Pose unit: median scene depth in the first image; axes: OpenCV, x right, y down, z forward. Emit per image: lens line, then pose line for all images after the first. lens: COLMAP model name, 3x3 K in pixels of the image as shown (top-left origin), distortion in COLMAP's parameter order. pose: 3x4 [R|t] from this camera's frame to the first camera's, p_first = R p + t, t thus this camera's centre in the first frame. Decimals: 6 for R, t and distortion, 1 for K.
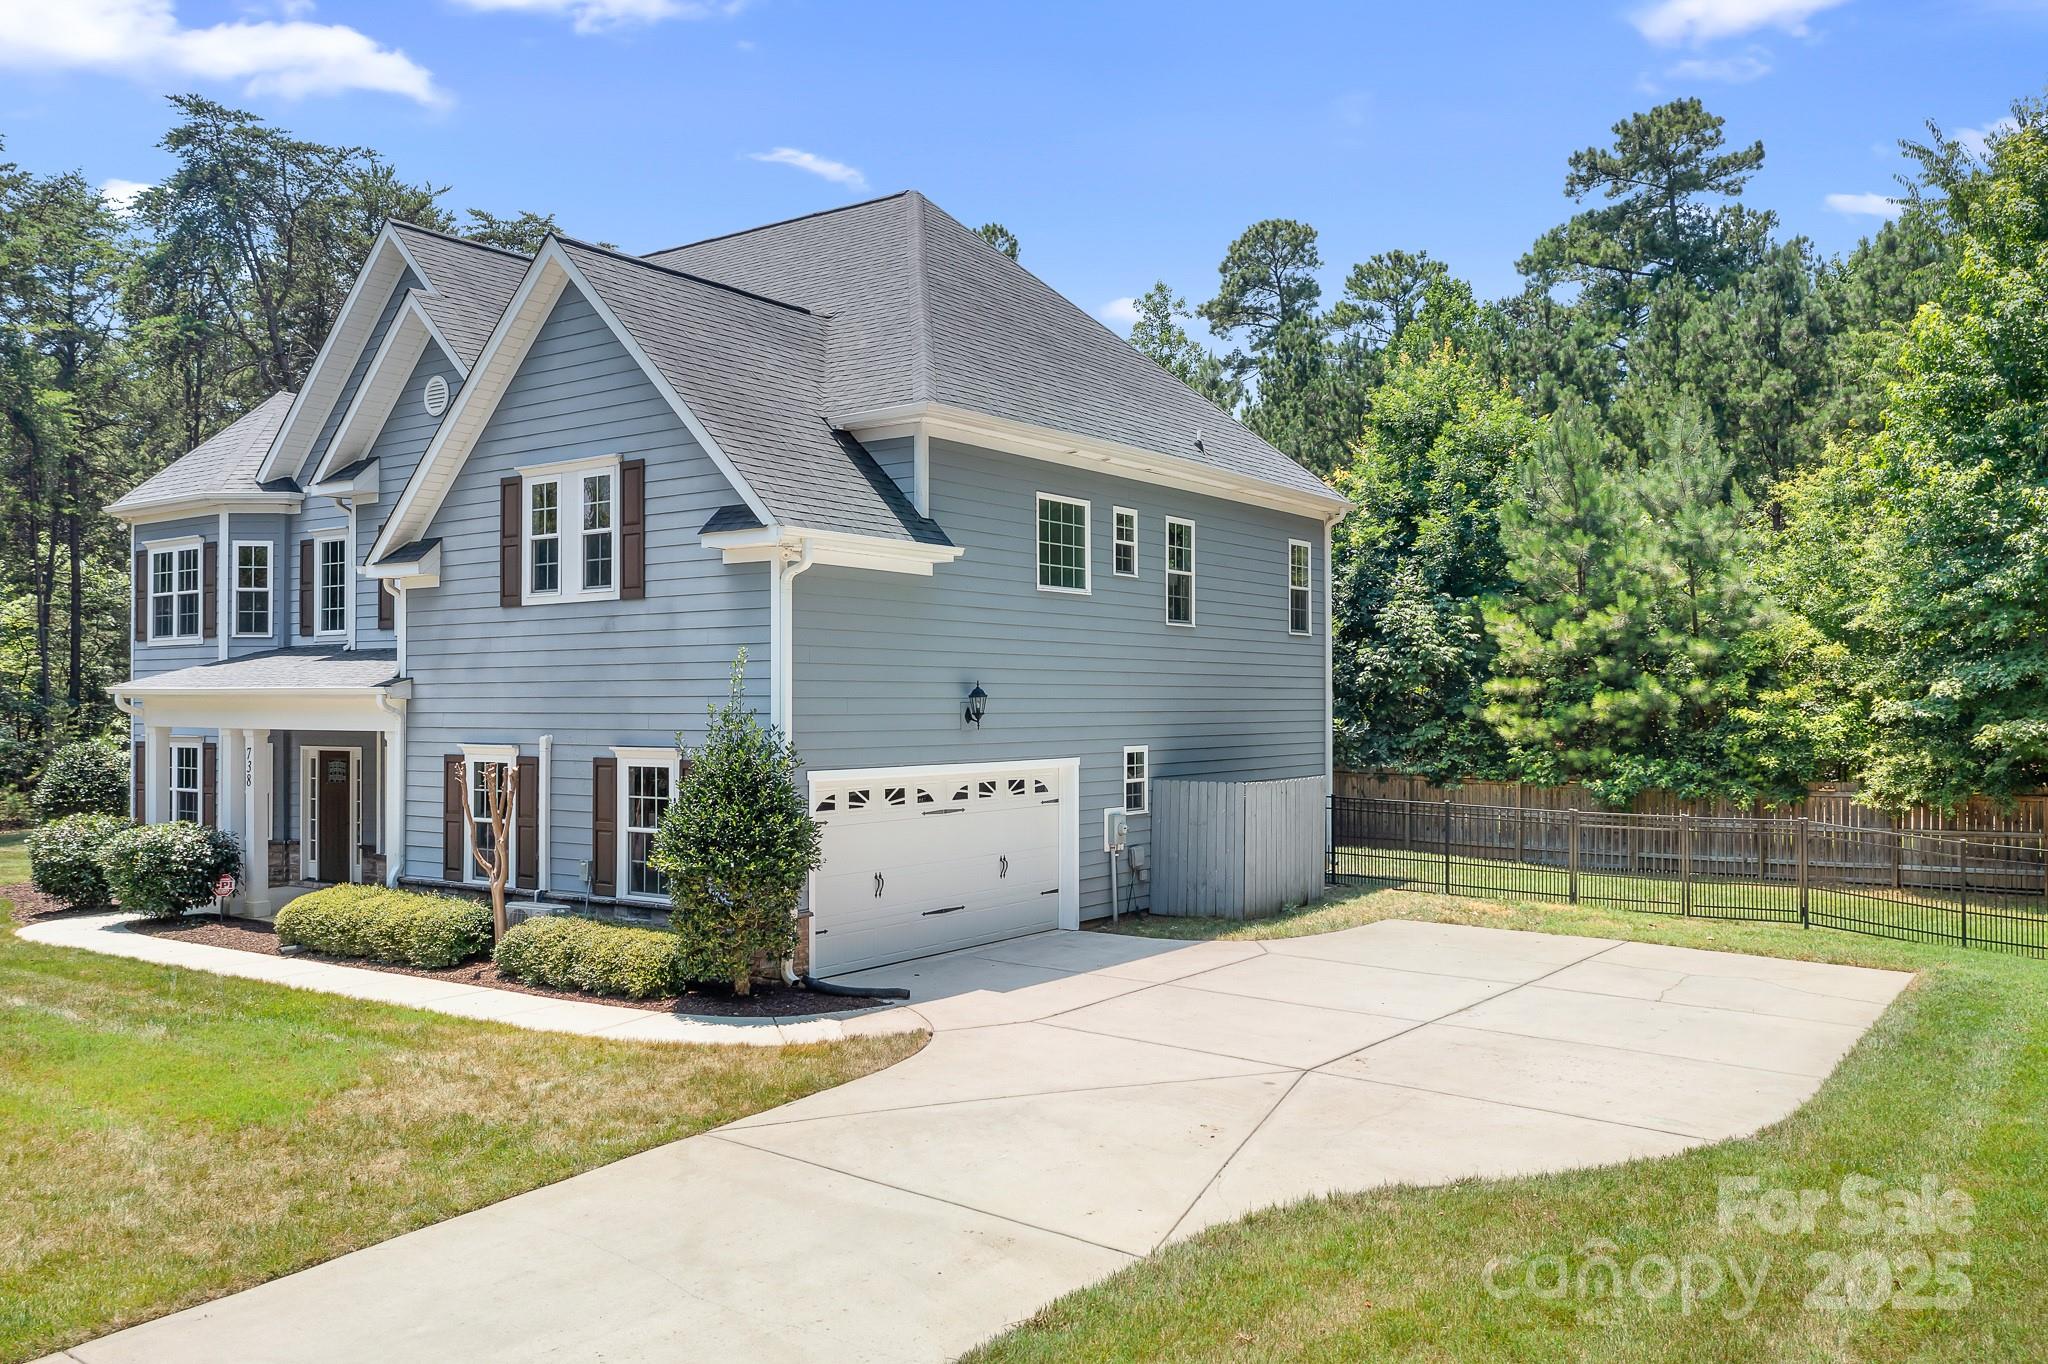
lens RADIAL K [[1641.6, 0, 1024.0], [0, 1641.6, 682.0], [0, 0, 1]] dist [-0.012076, -0.003144]
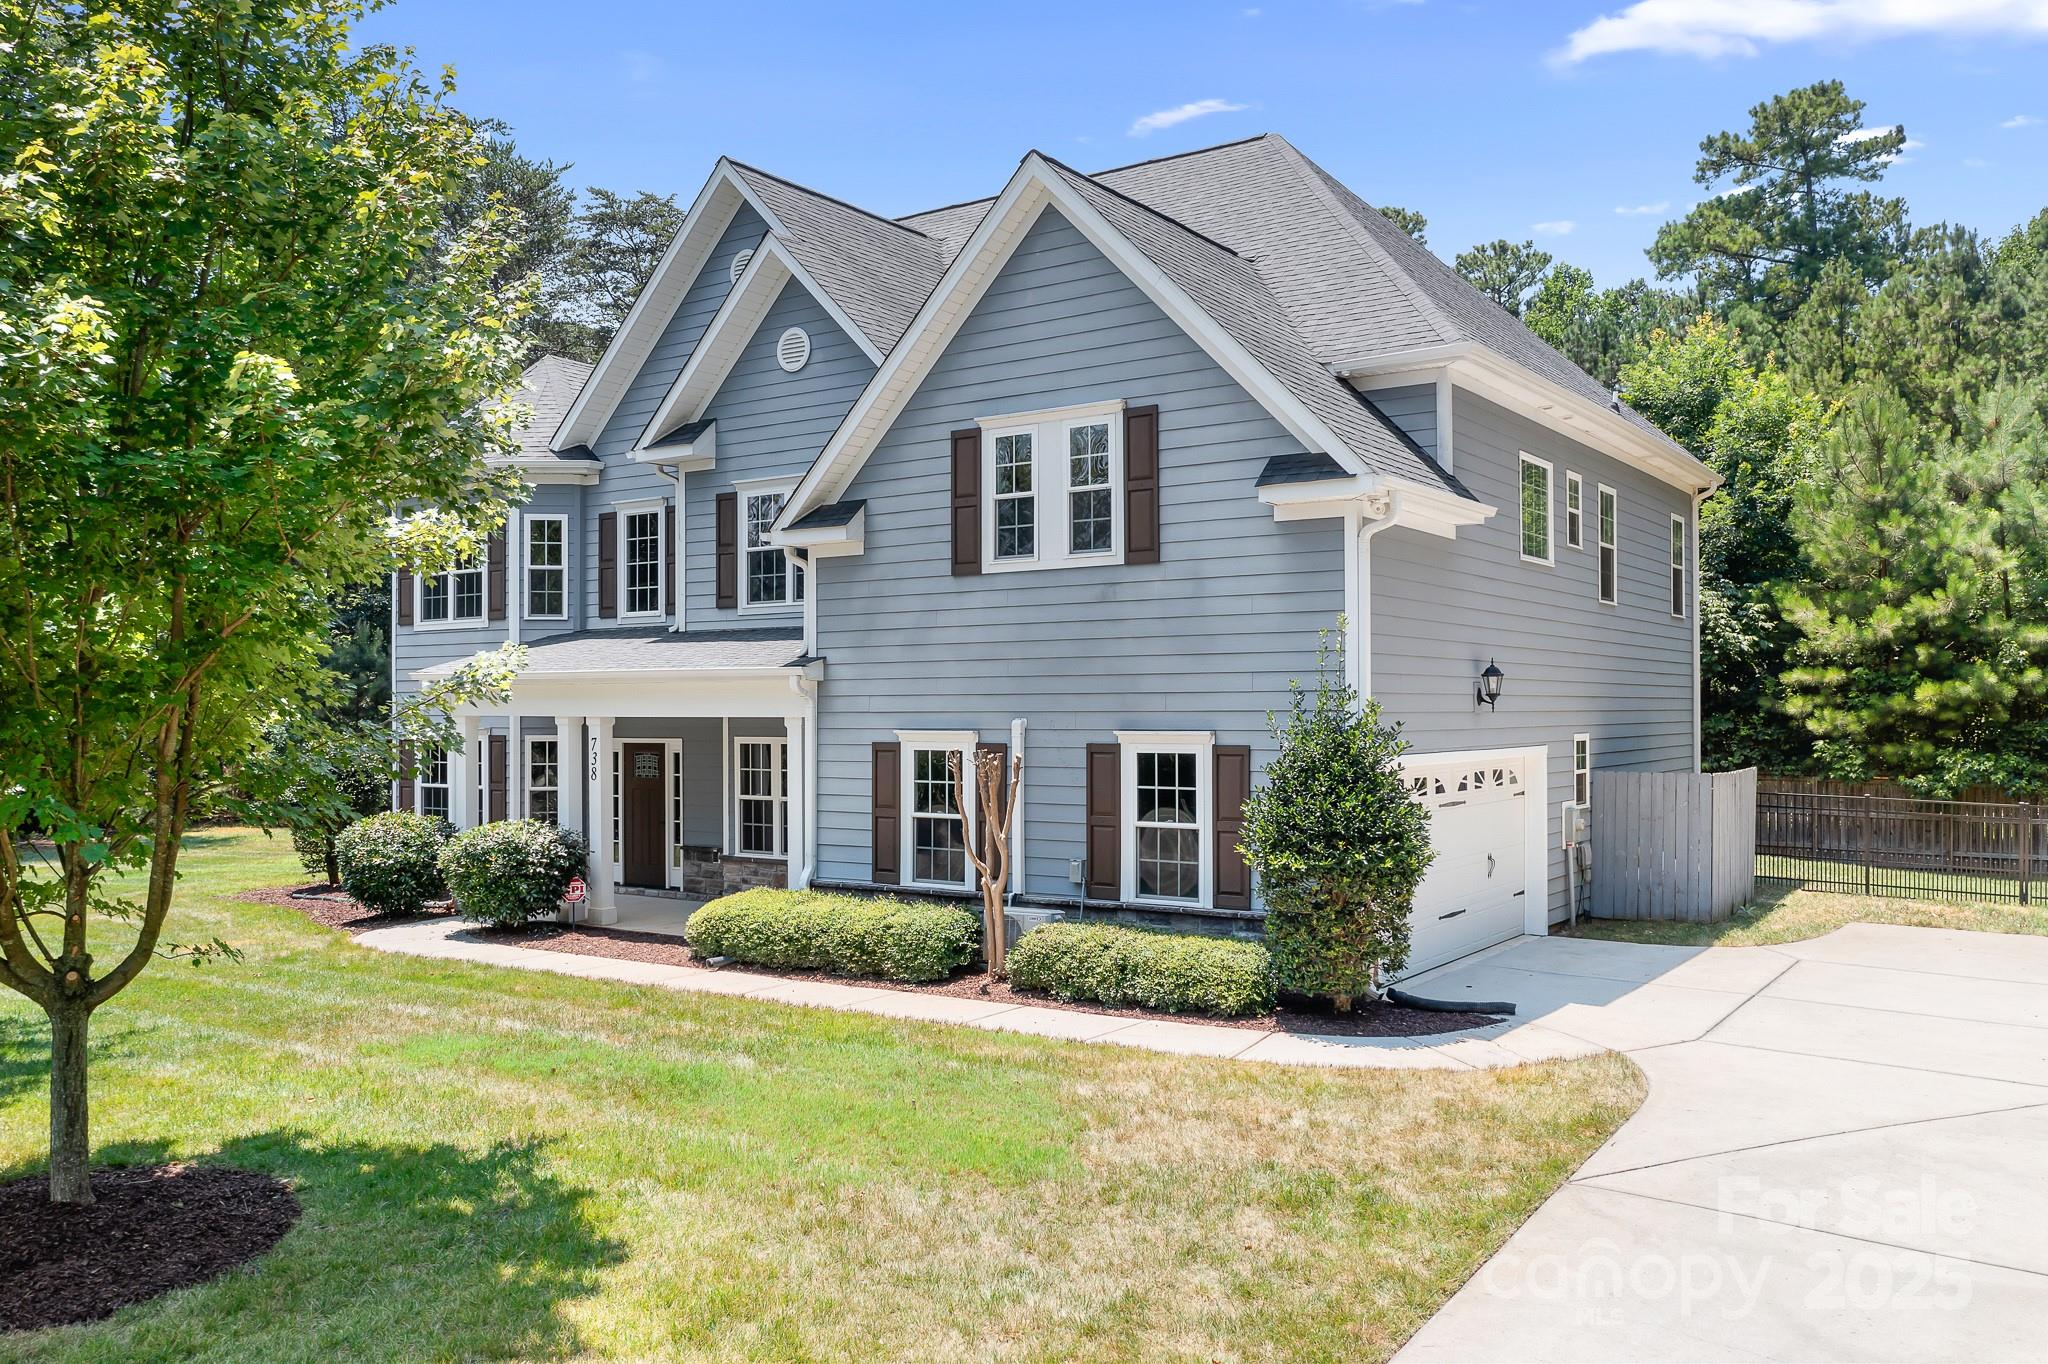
lens RADIAL K [[1640.0, 0, 1026.2], [0, 1640.0, 698.4], [0, 0, 1]] dist [-0.012113, 0.003004]
pose [[0.999924, -0.001119, 0.012270, -0.250089], [0.001044, 0.999981, 0.006134, 0.013344], [-0.012276, -0.006121, 0.999906, 0.093587]]
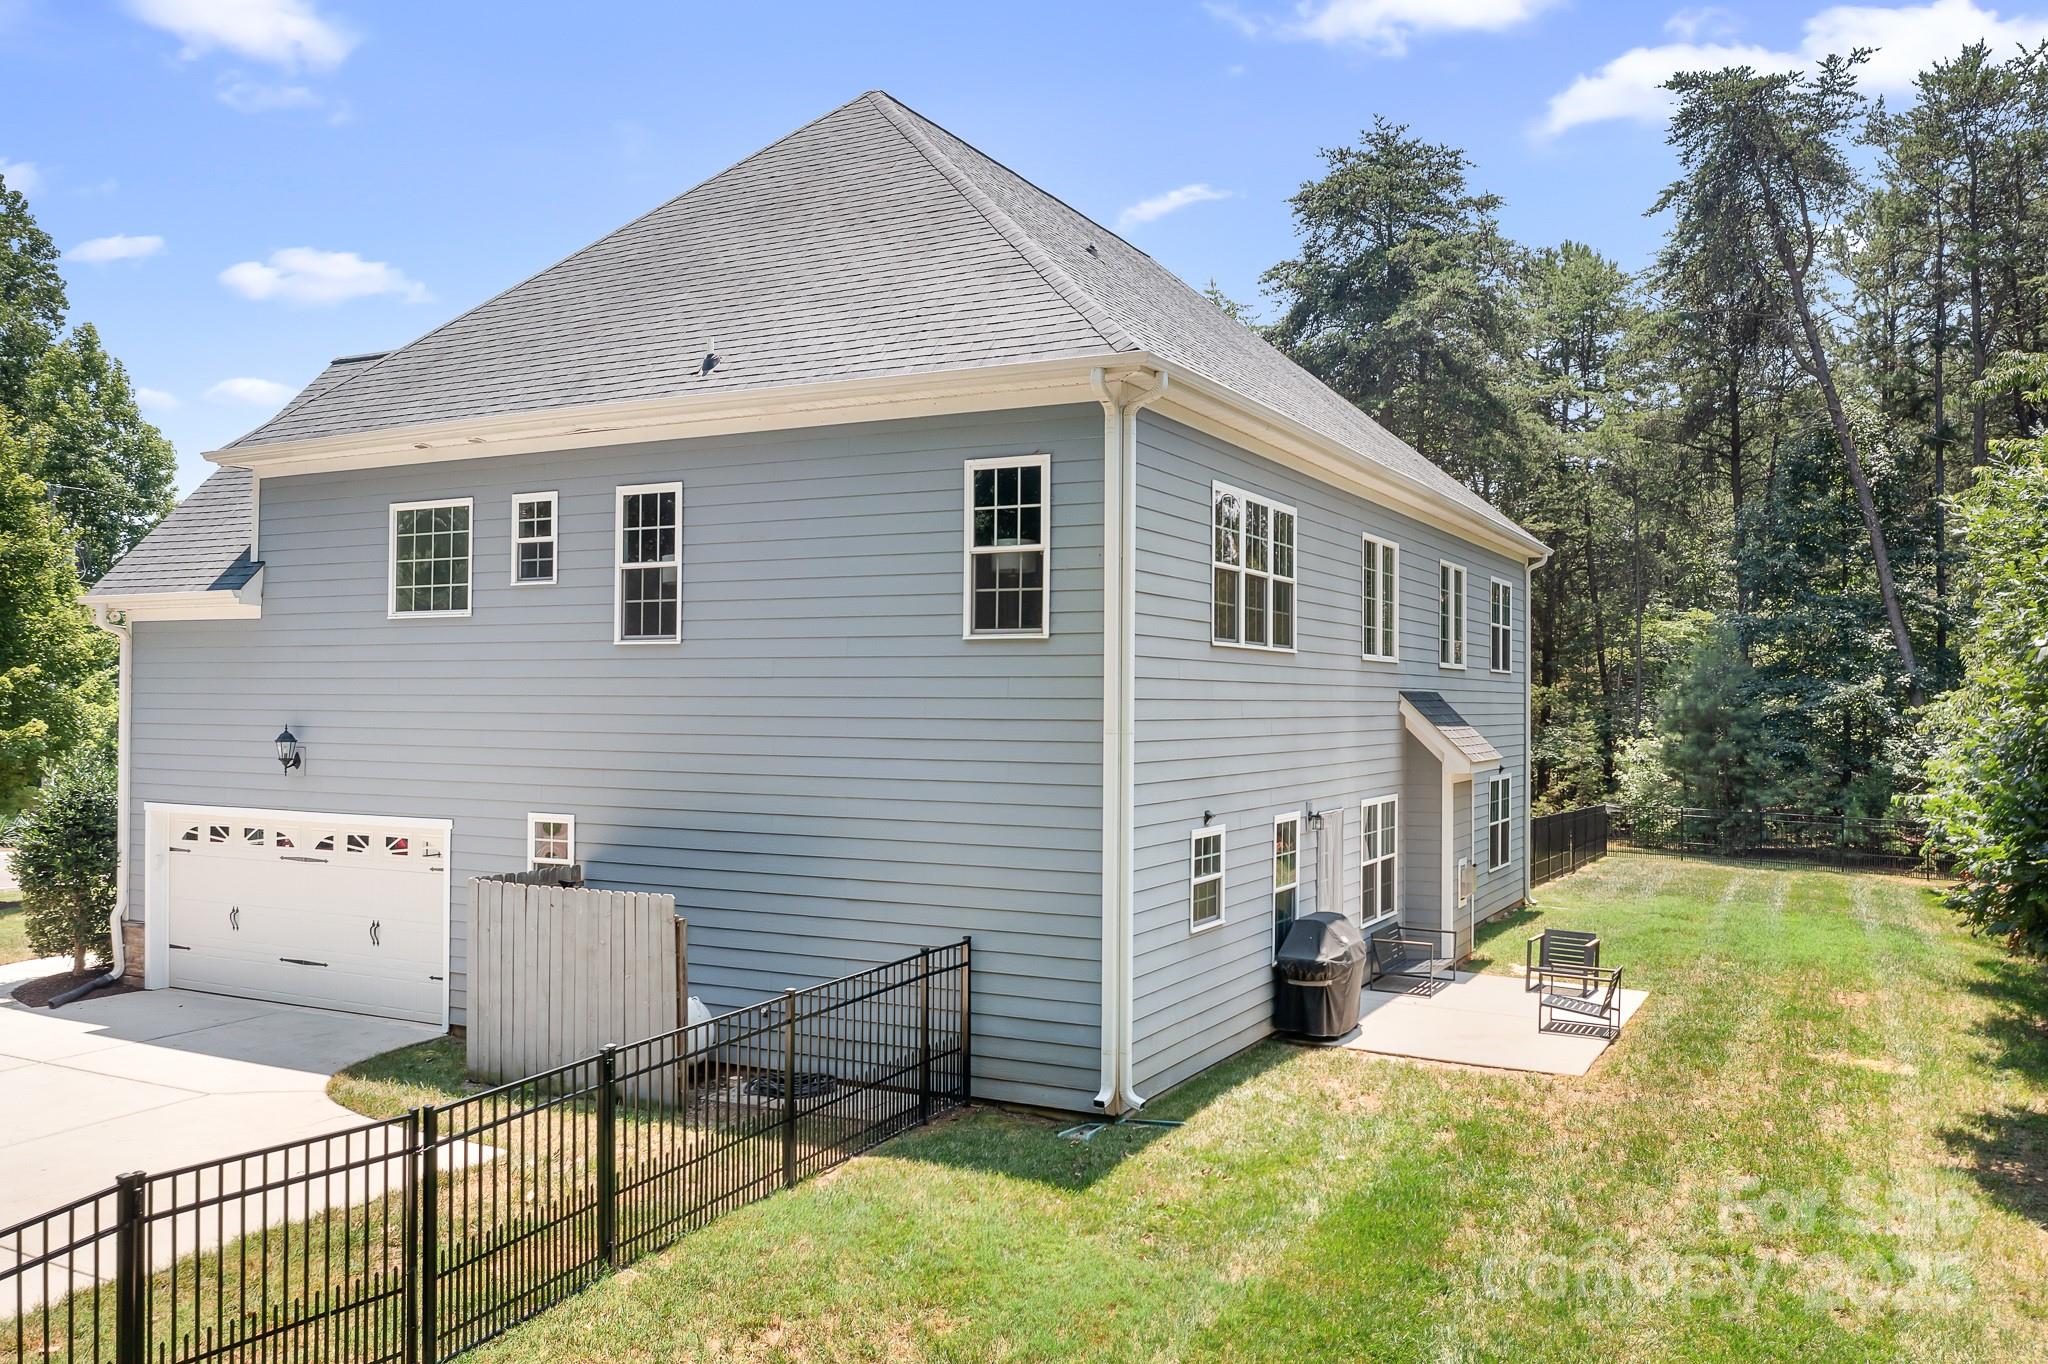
lens RADIAL K [[1612.0, 0, 1019.3], [0, 1612.0, 717.3], [0, 0, 1]] dist [-0.008070, -0.010095]
pose [[0.121432, 0.010903, -0.992540, 0.804253], [0.004579, 0.999923, 0.011544, -0.011606], [0.992589, -0.005947, 0.121373, 1.114539]]
